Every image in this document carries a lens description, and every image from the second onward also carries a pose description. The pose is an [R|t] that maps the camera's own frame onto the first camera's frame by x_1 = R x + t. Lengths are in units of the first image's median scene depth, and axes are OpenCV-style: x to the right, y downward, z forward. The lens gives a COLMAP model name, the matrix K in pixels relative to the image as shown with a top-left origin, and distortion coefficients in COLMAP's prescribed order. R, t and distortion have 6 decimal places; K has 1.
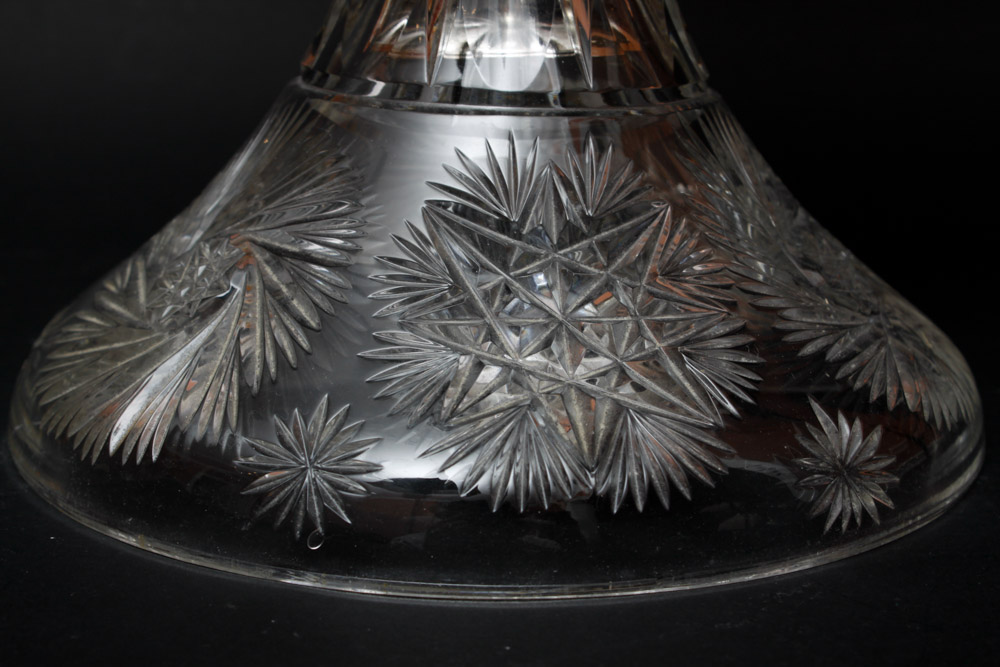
lens RADIAL K [[1886.5, 0, 500.0], [0, 1886.5, 333.5], [0, 0, 1]] dist [0.030374, 0.053366]
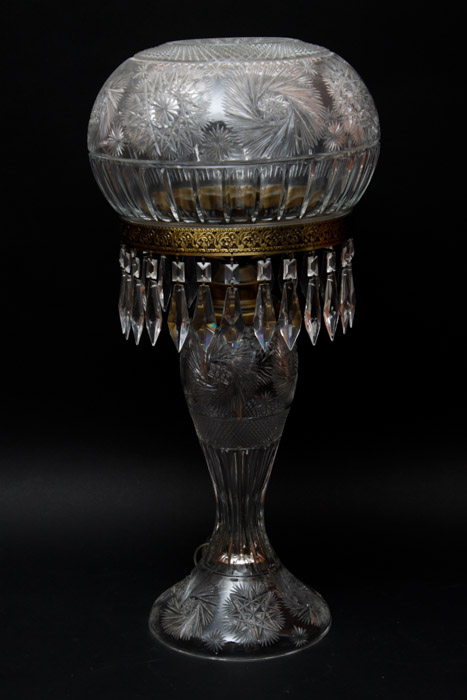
lens RADIAL K [[1795.5, 0, 233.5], [0, 1795.5, 350.0], [0, 0, 1]] dist [0.090490, 0.265170]
pose [[0.998563, -0.028599, 0.045326, -0.265832], [0.028685, 0.999588, -0.001250, -0.840432], [-0.045272, 0.002549, 0.998971, -4.743773]]
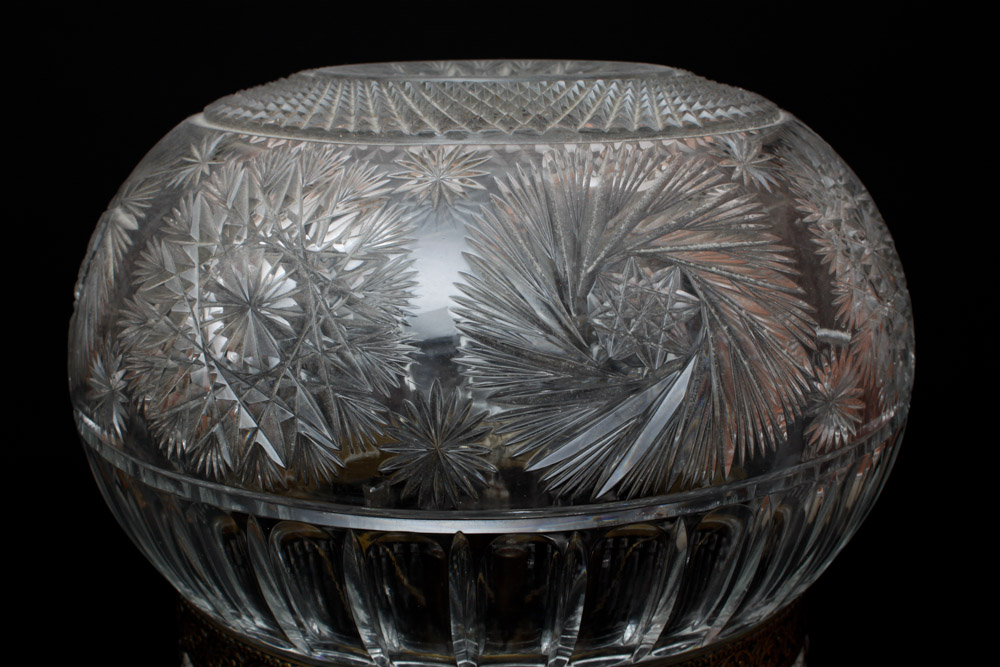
lens RADIAL K [[1311.5, 0, 500.0], [0, 1311.5, 333.5], [0, 0, 1]] dist [-0.129500, -0.002948]
pose [[0.998007, -0.013101, 0.061729, -0.075371], [0.011474, 0.999579, 0.026637, -1.540809], [-0.062052, -0.025876, 0.997737, -0.680156]]
